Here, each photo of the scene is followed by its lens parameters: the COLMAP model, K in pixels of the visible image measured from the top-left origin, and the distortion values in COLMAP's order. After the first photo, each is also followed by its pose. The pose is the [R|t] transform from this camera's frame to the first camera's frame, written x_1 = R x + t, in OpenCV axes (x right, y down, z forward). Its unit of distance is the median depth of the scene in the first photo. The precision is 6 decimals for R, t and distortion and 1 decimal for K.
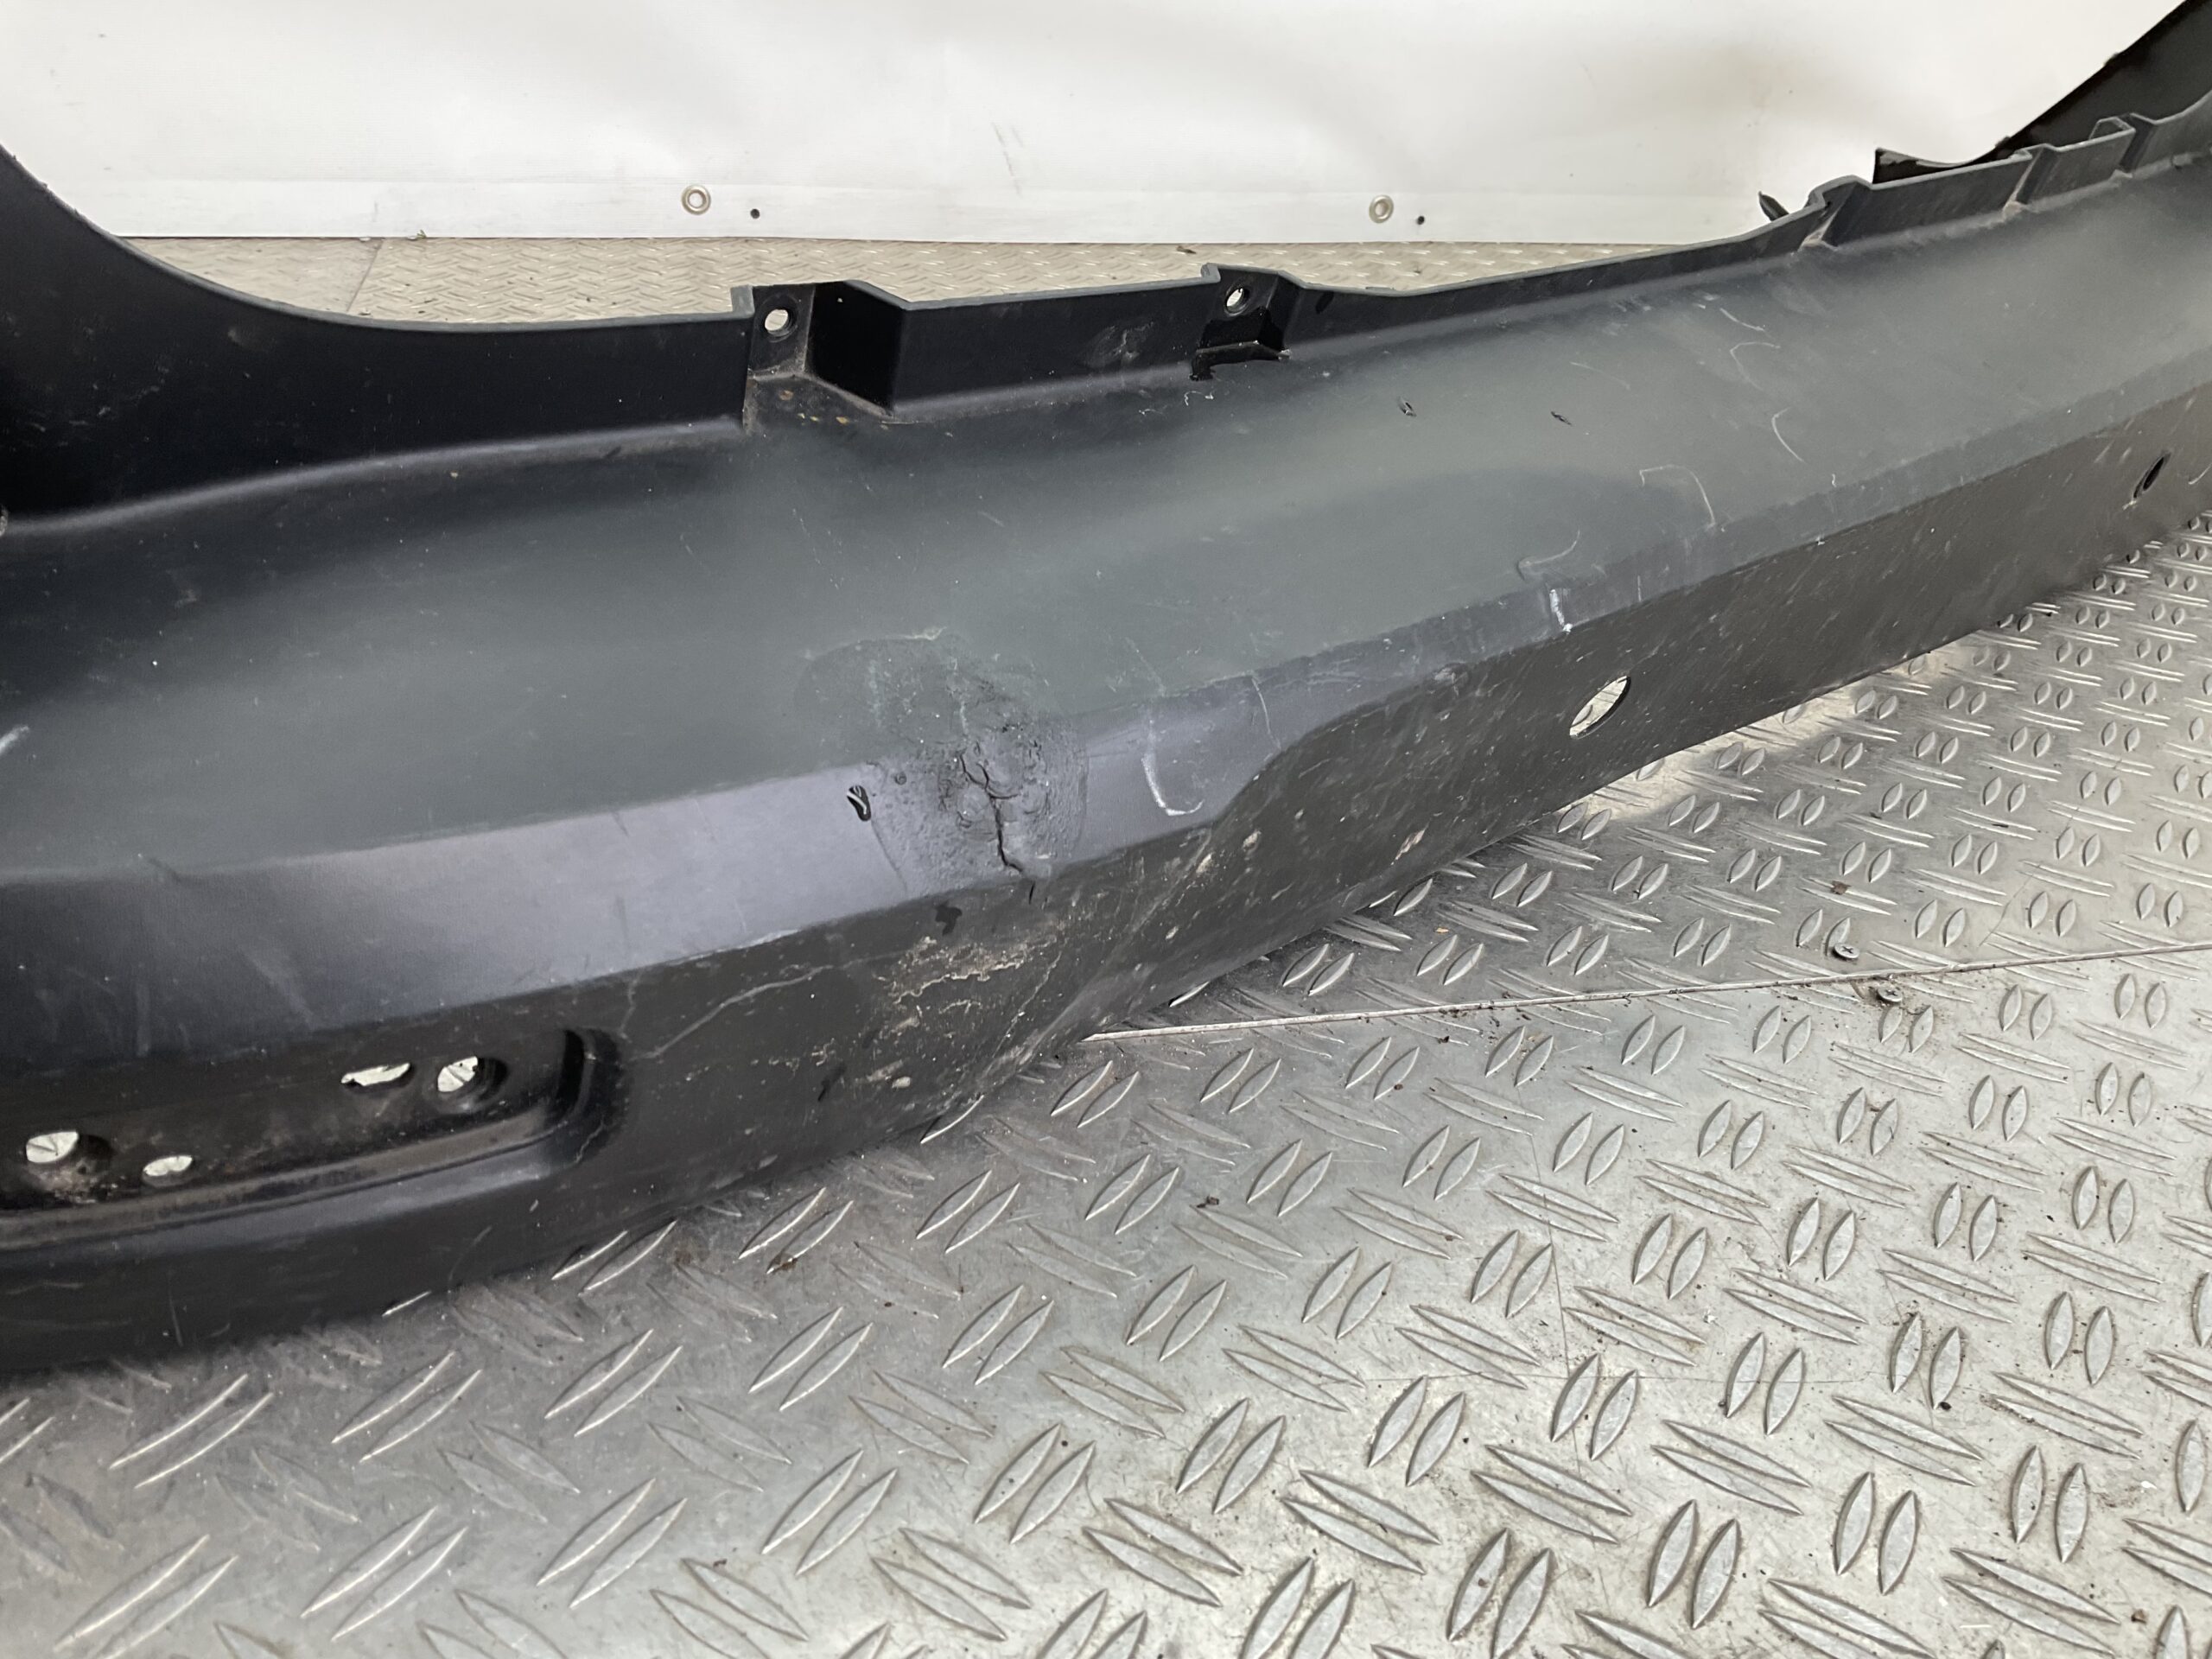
lens RADIAL K [[1863.9, 0, 1091.6], [0, 1863.9, 824.2], [0, 0, 1]] dist [0.049054, -0.092444]
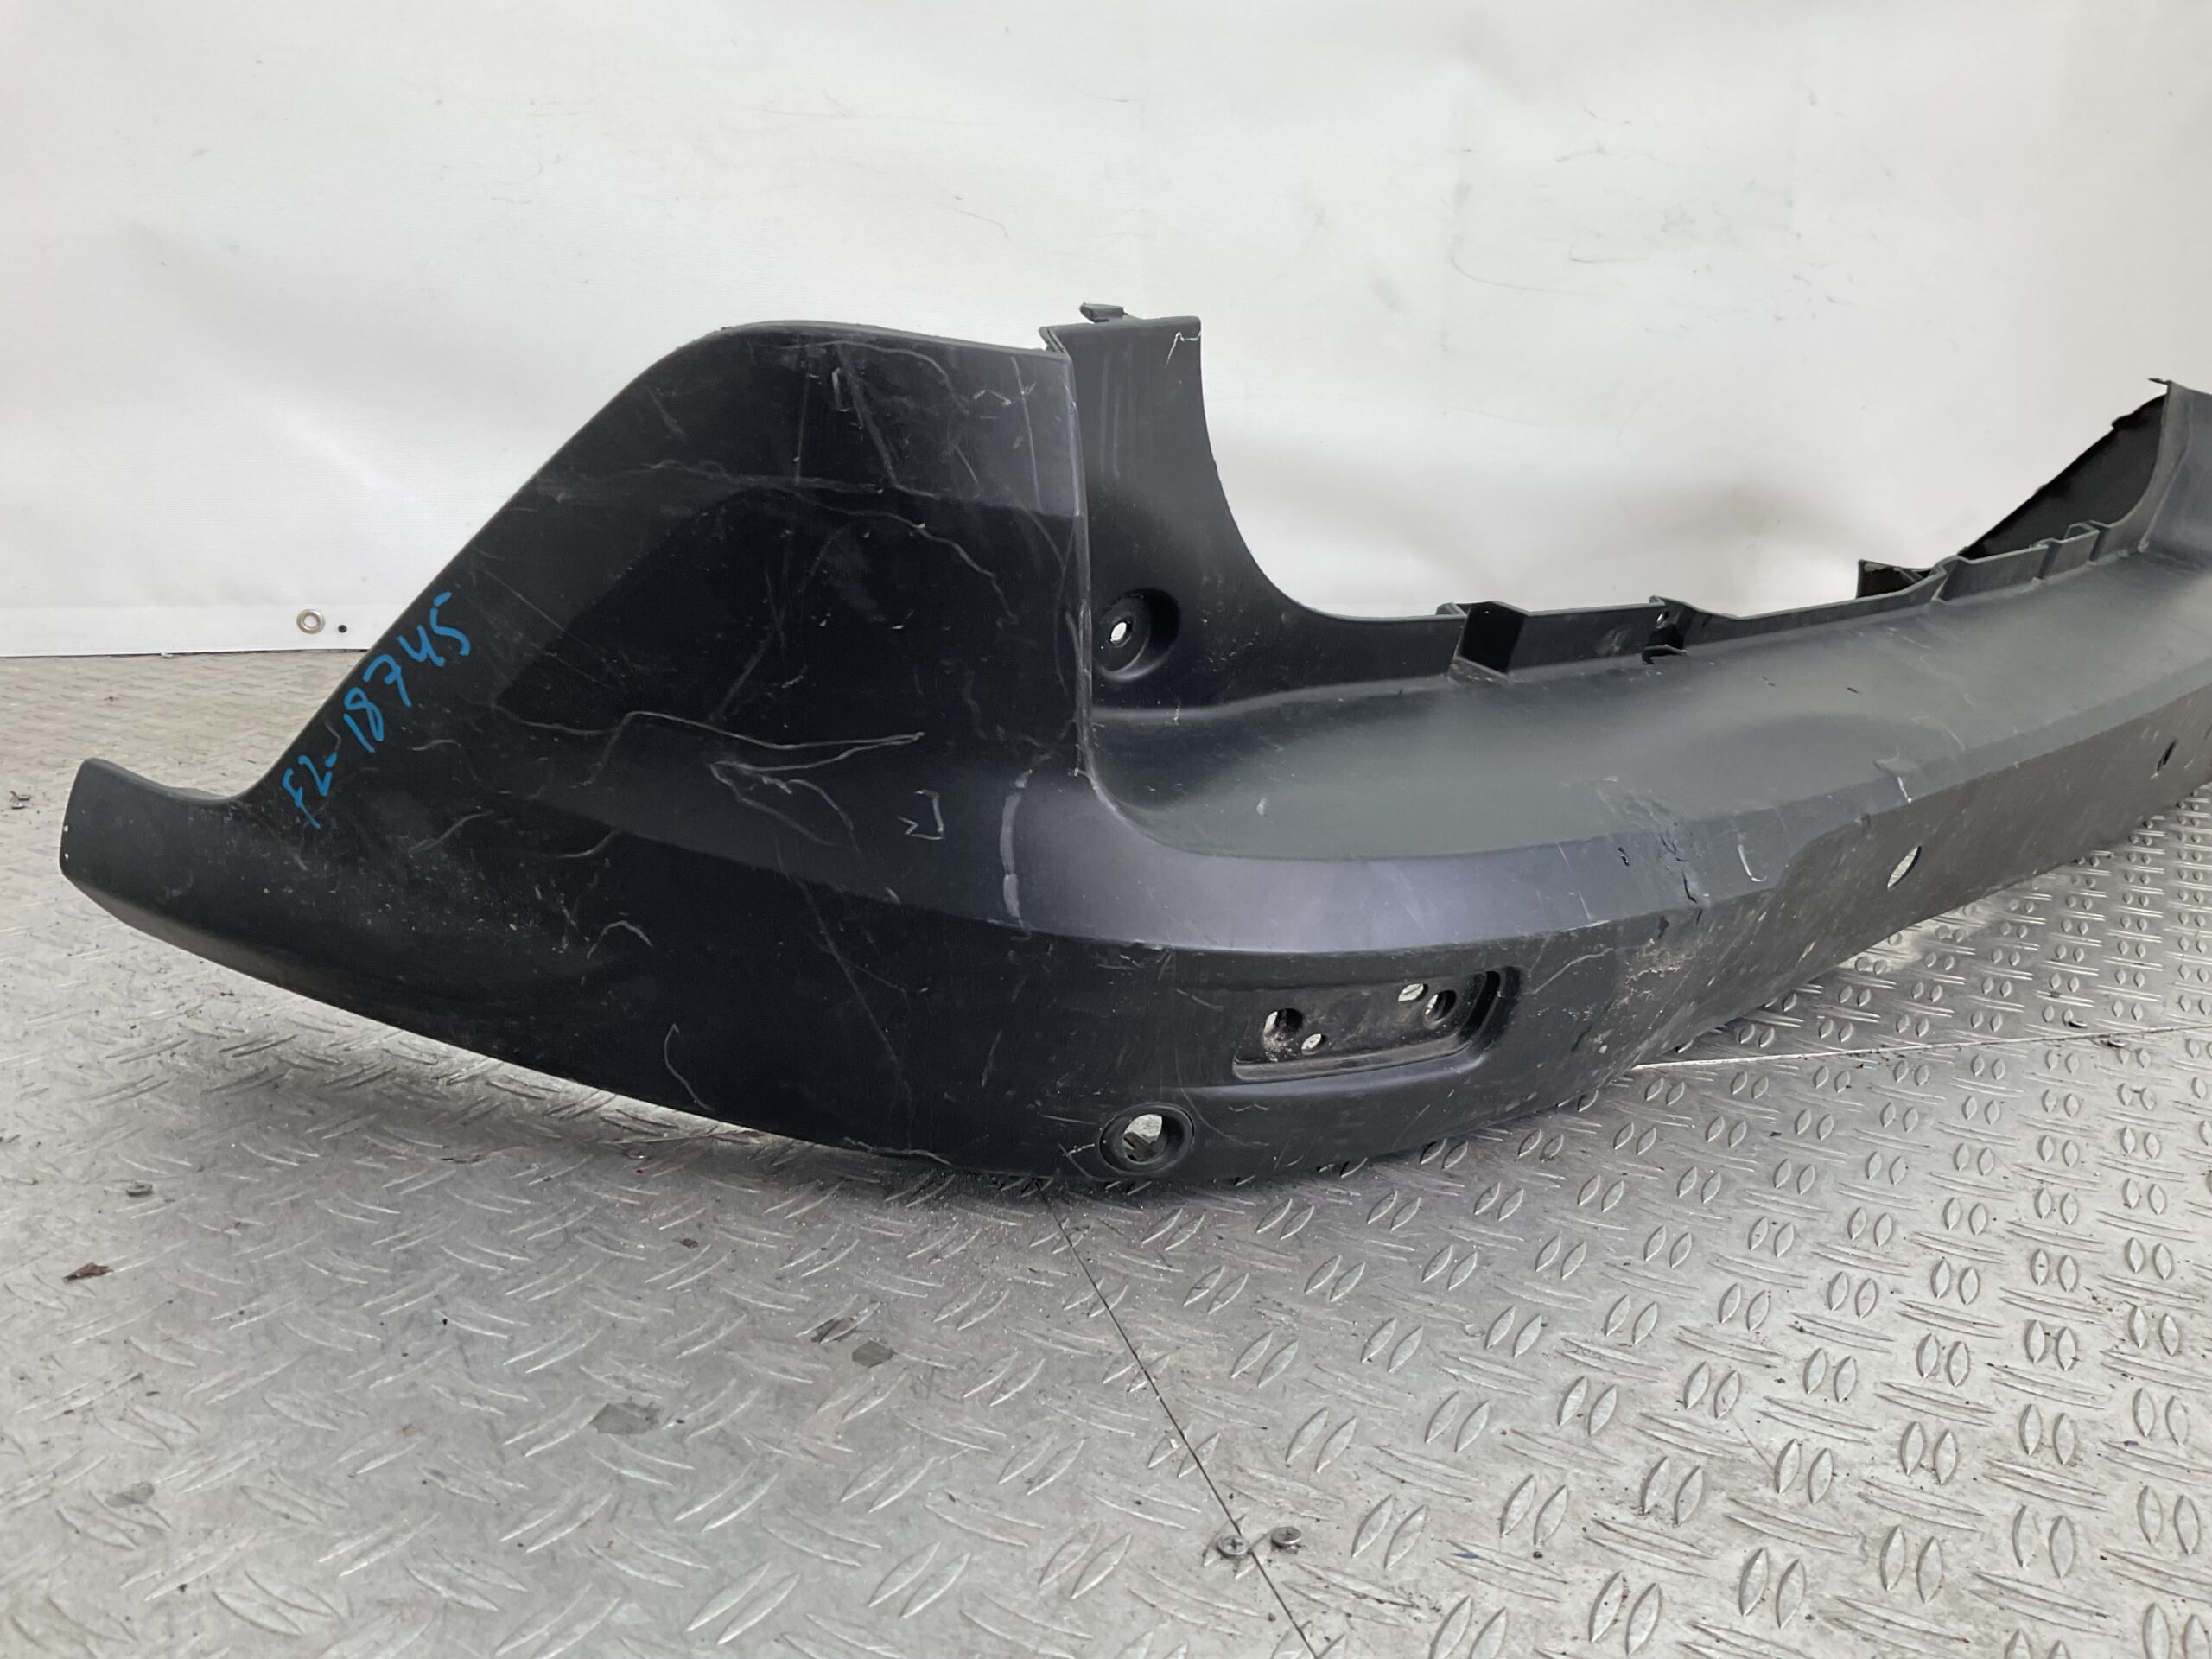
lens RADIAL K [[1863.9, 0, 1091.7], [0, 1863.9, 826.4], [0, 0, 1]] dist [0.049054, -0.092444]
pose [[0.998009, -0.024444, 0.058144, -0.515372], [0.036929, 0.973775, -0.224498, 0.240872], [-0.051132, 0.226198, 0.972738, -0.509734]]
